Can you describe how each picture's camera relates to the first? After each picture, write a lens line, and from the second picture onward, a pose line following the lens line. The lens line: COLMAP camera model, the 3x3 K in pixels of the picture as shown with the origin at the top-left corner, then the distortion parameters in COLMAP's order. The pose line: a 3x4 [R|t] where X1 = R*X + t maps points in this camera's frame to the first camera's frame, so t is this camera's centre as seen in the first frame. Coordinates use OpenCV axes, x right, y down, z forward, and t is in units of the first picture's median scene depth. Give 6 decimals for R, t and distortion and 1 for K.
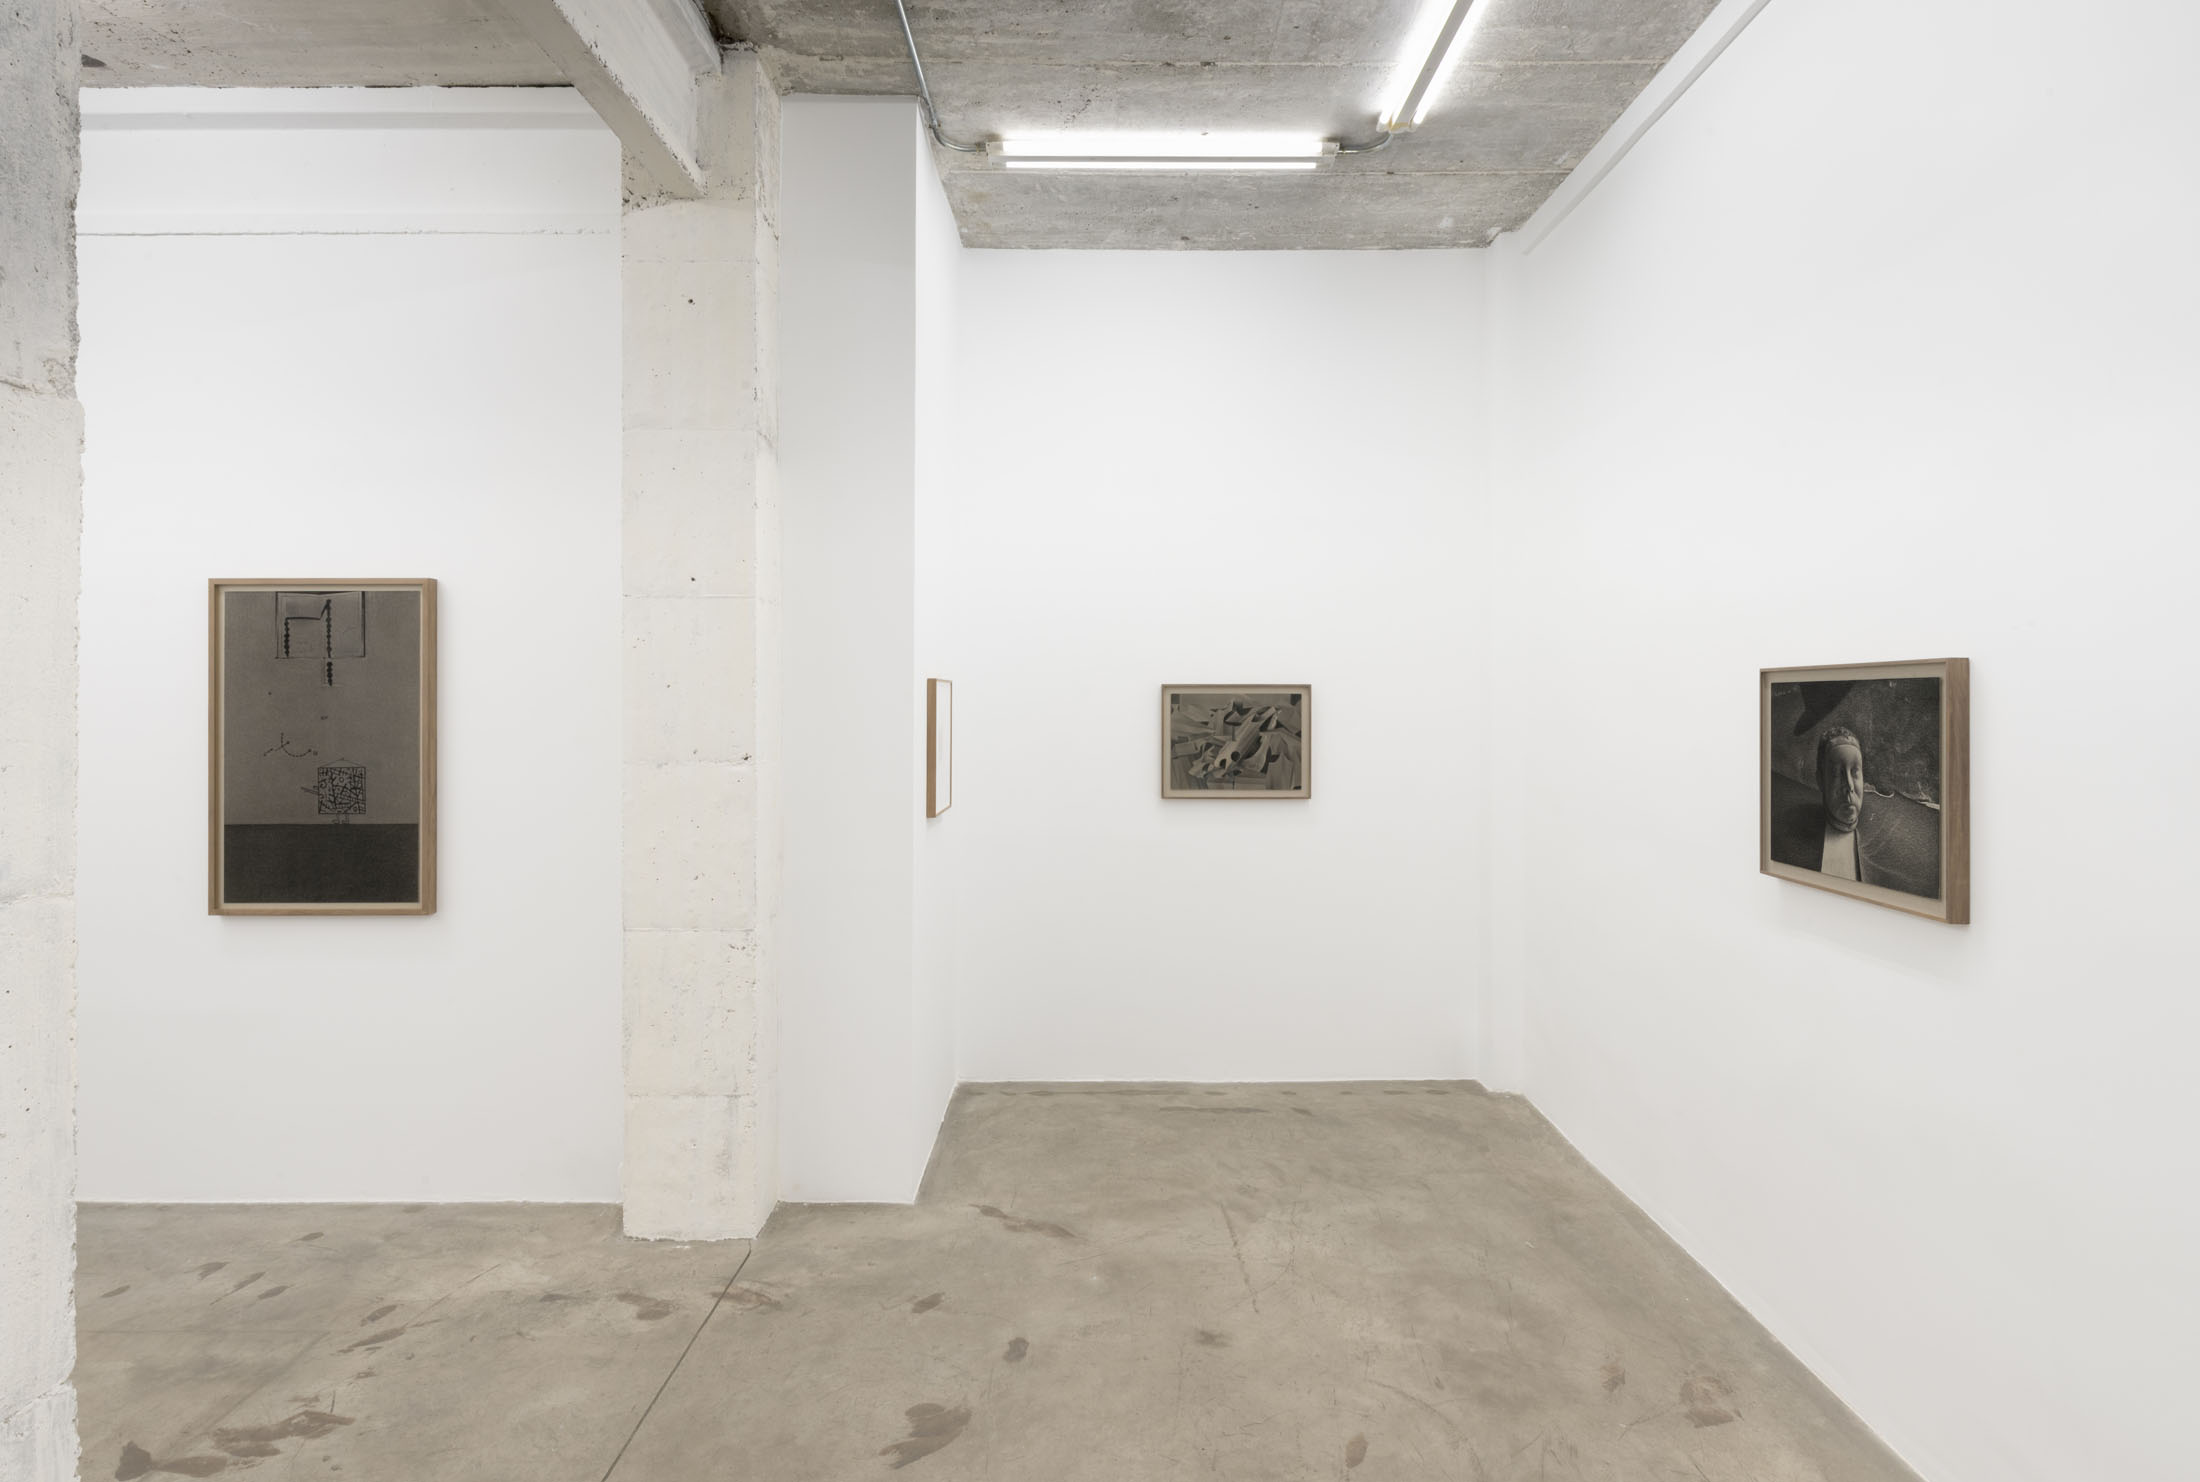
lens RADIAL K [[1134.1, 0, 1148.2], [0, 1134.1, 722.8], [0, 0, 1]] dist [-0.002511, 0.002429]
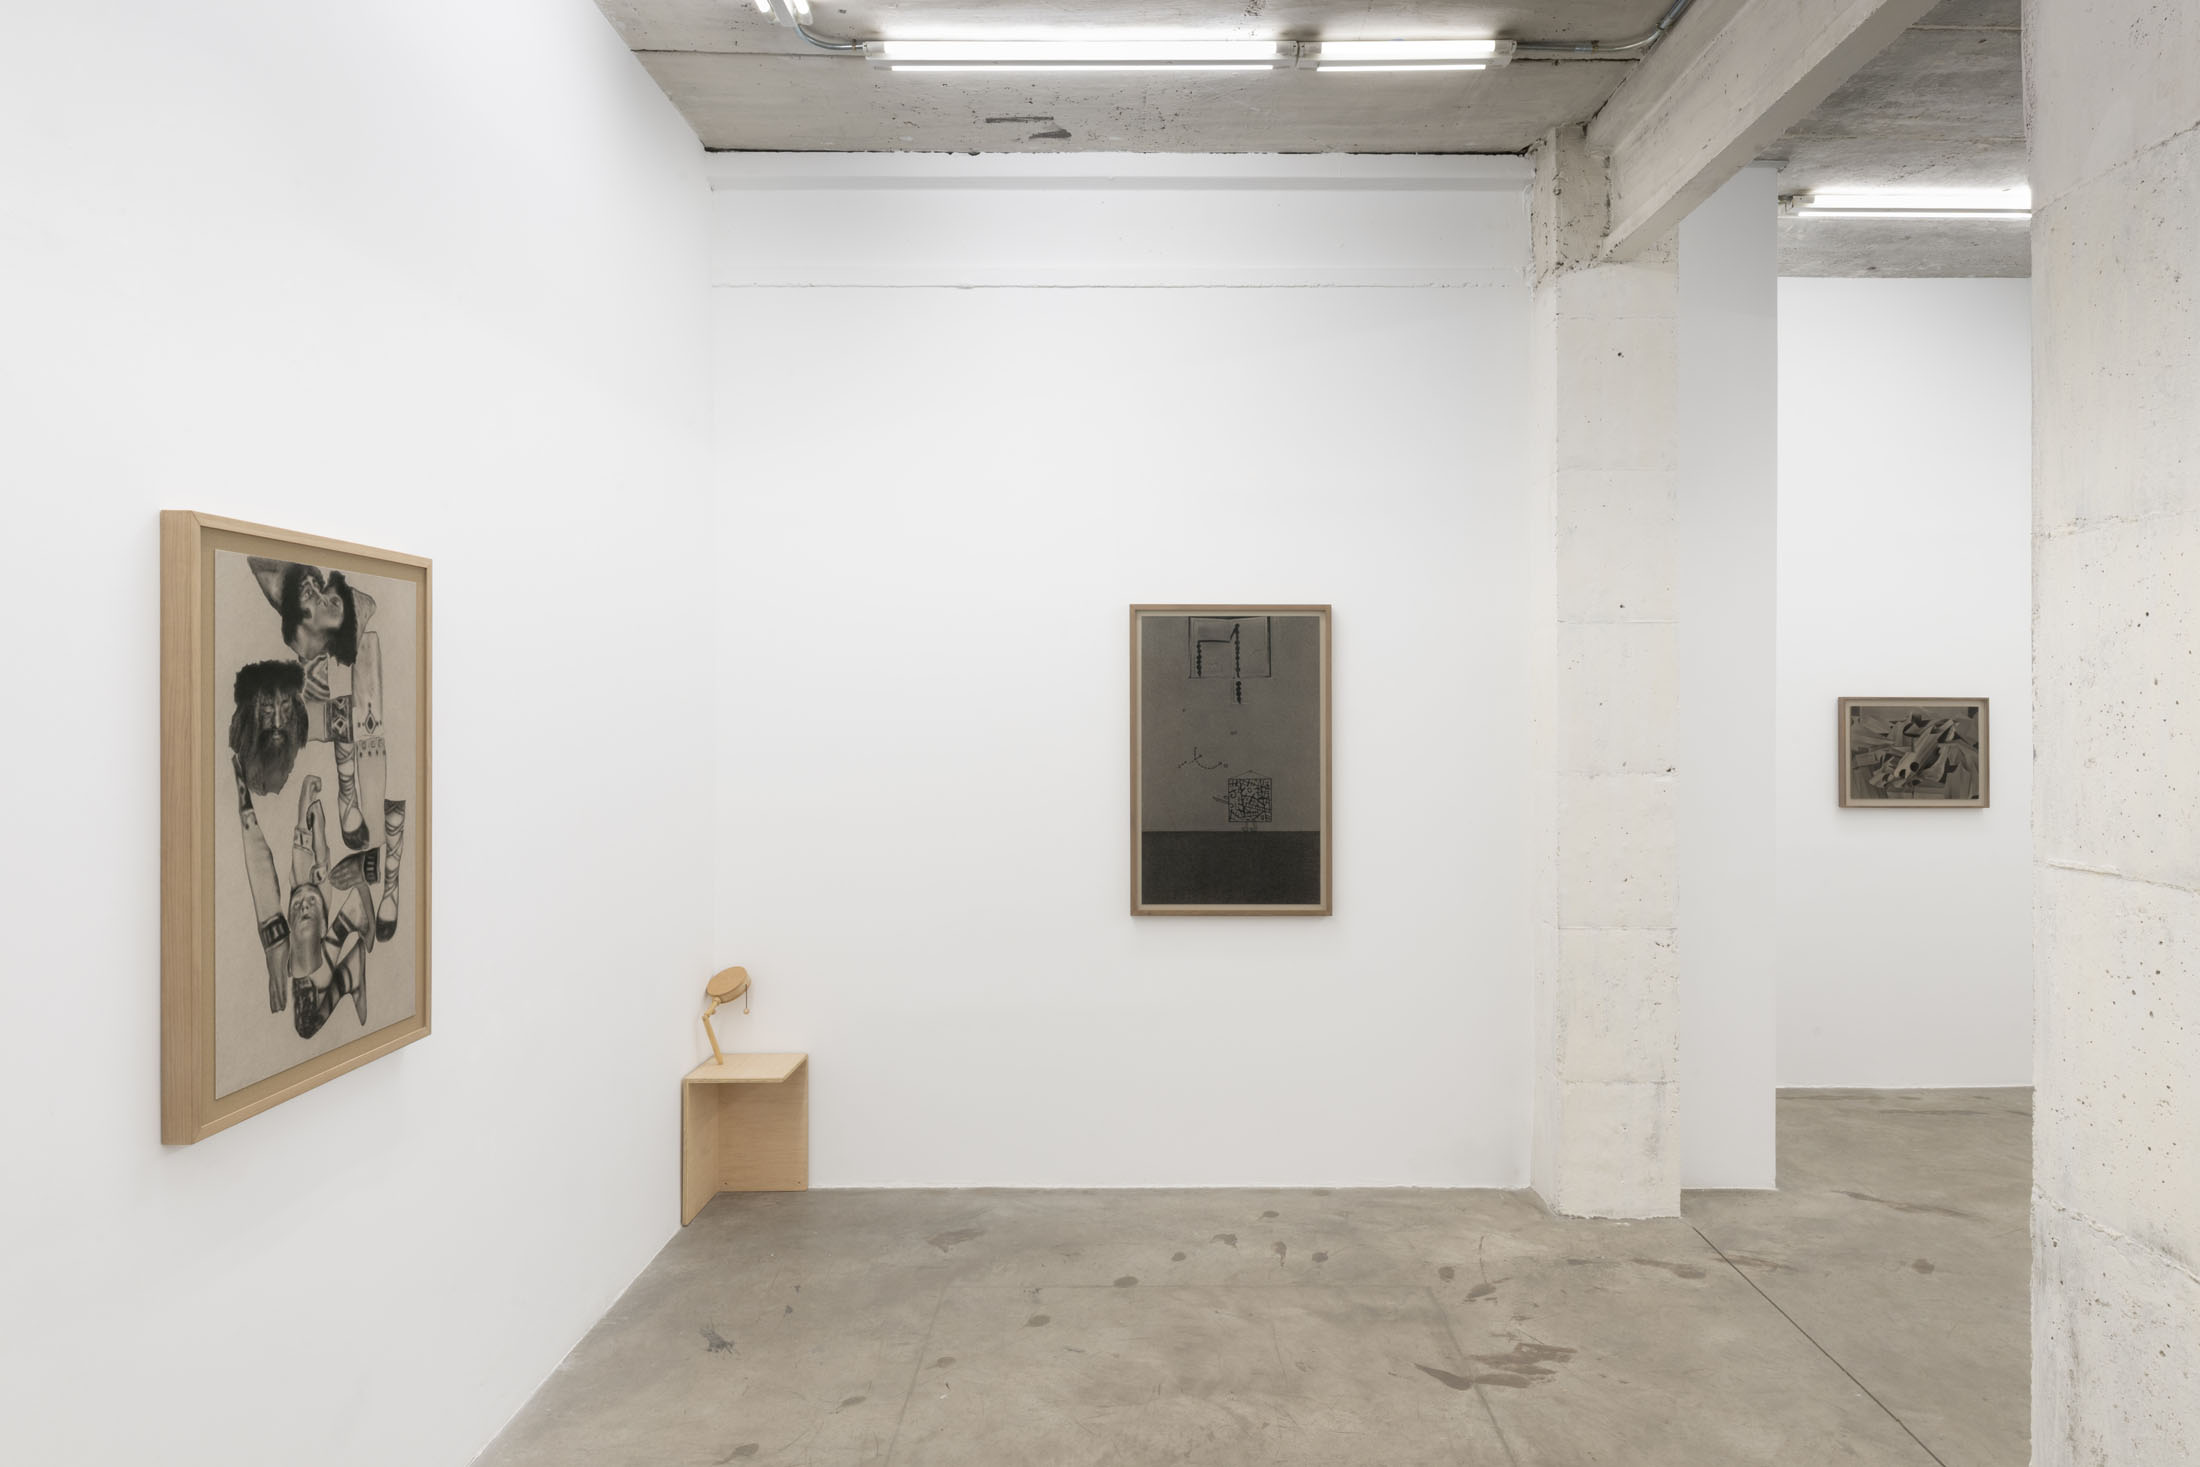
lens RADIAL K [[1293.3, 0, 1178.2], [0, 1293.3, 691.6], [0, 0, 1]] dist [0.019169, -0.022452]
pose [[0.999990, -0.001991, -0.003935, -0.774839], [0.001883, 0.999629, -0.027183, -0.010379], [0.003987, 0.027176, 0.999623, -0.234485]]
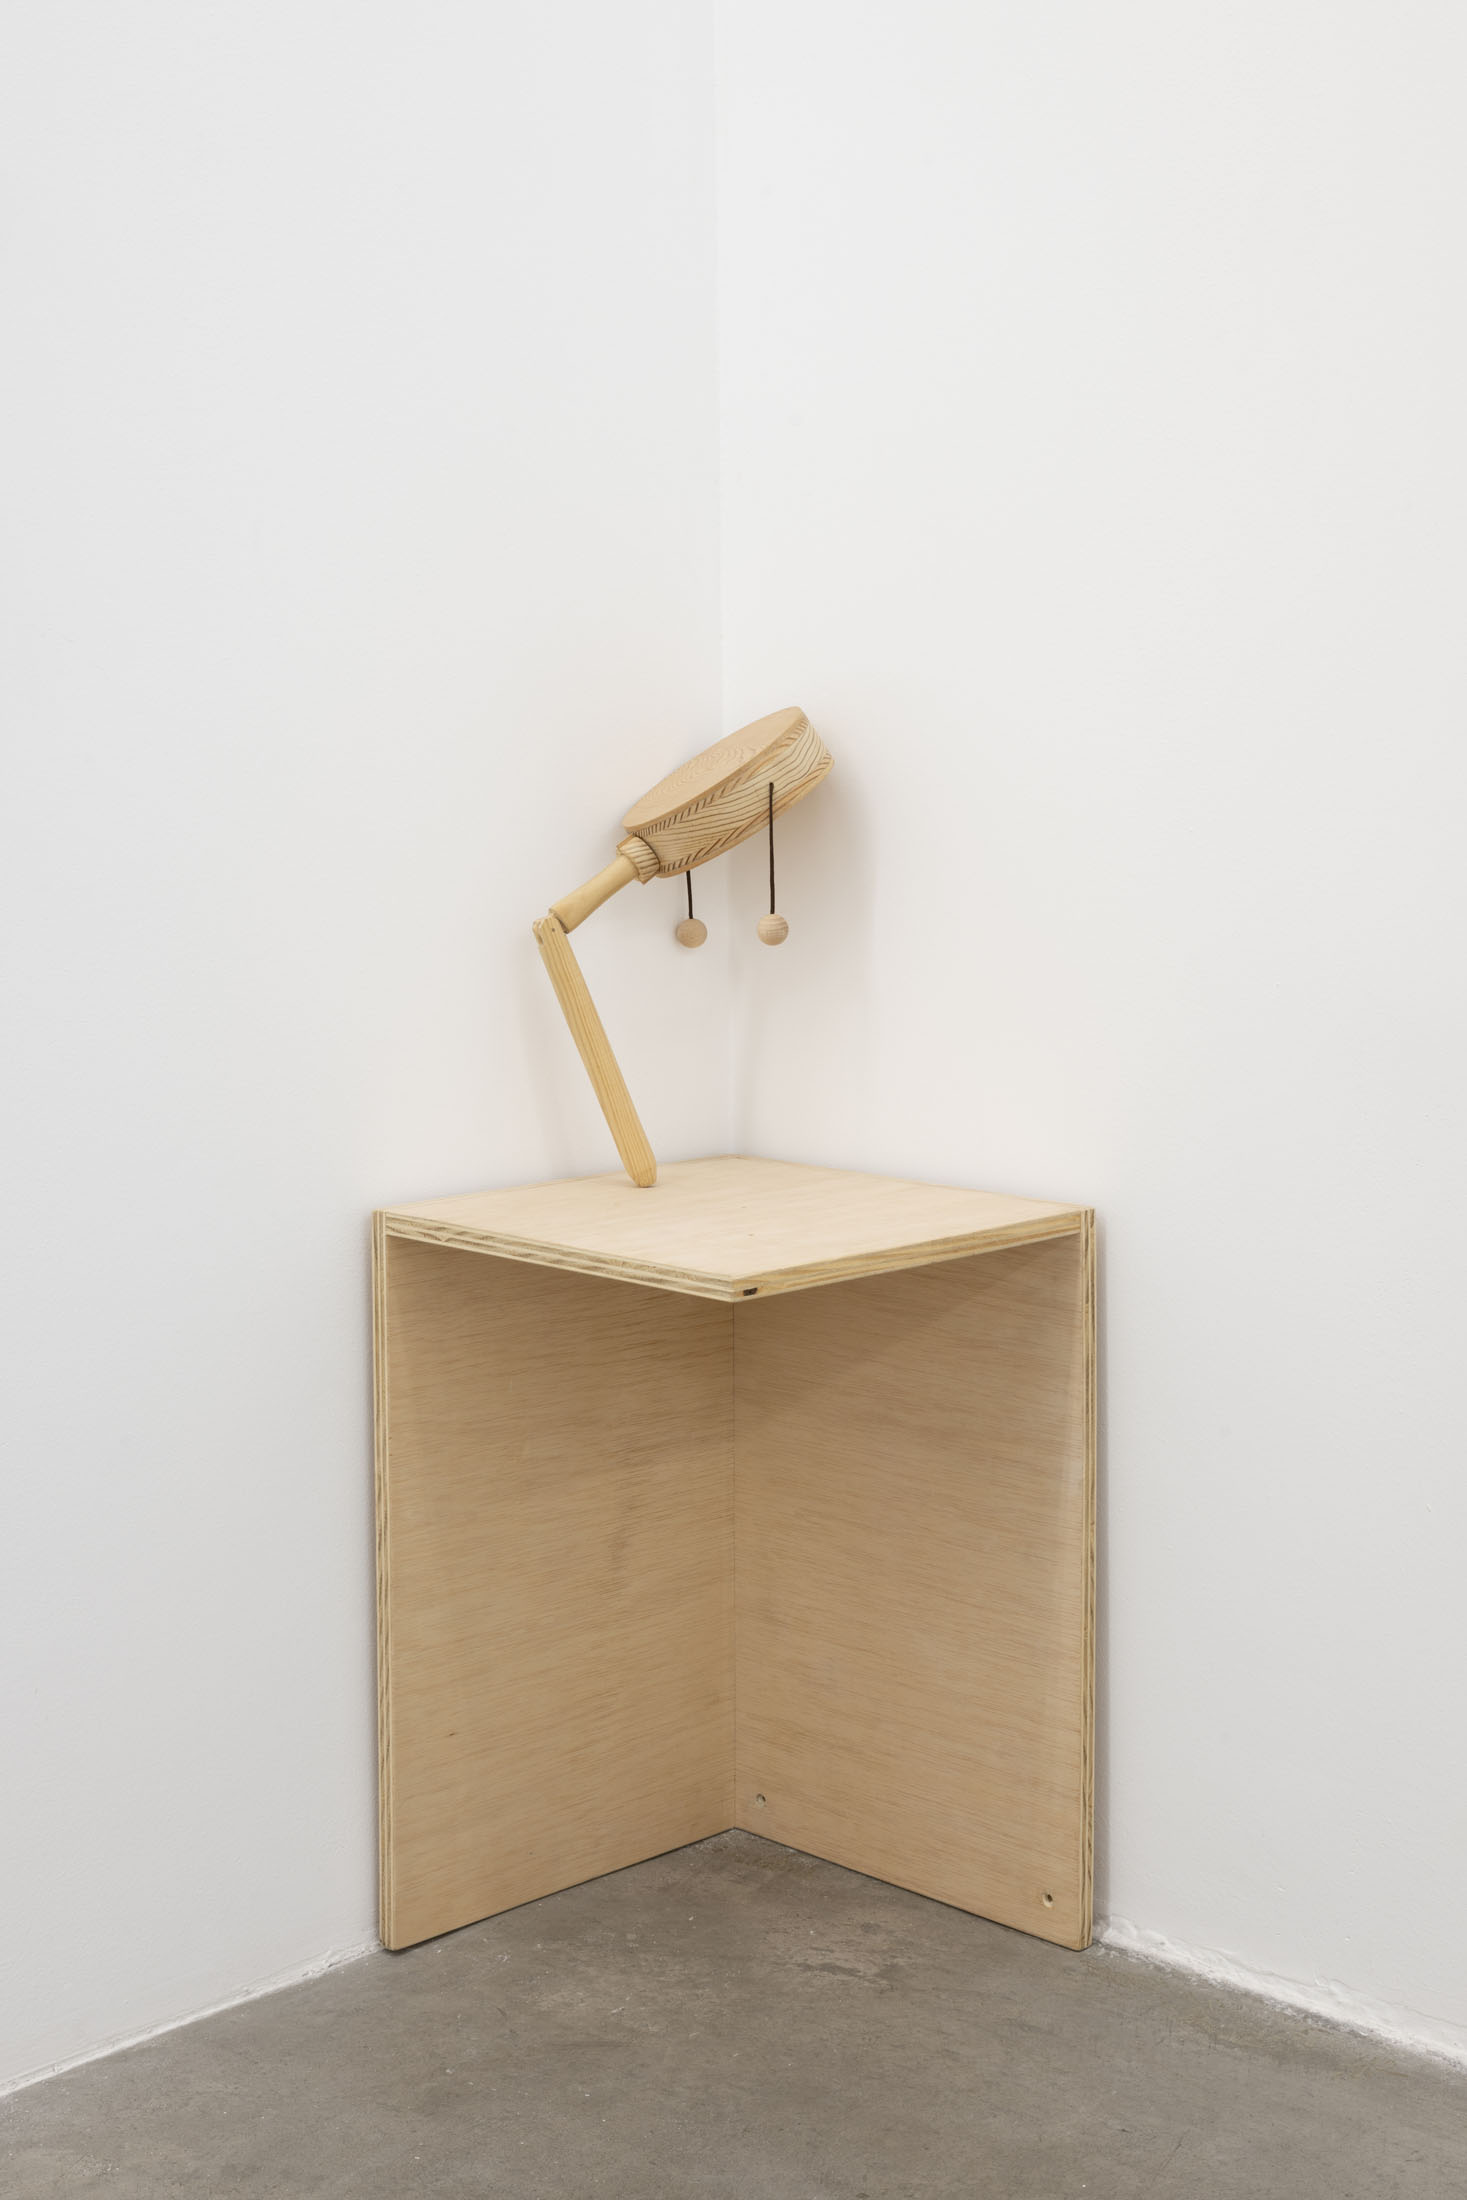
lens RADIAL K [[3208.3, 0, 732.6], [0, 3208.3, 1082.7], [0, 0, 1]] dist [0.126652, 0.000000]
pose [[0.693508, 0.090402, -0.714755, -0.790211], [0.000440, 0.992043, 0.125900, 0.210650], [0.720449, -0.087627, 0.687950, 0.591243]]
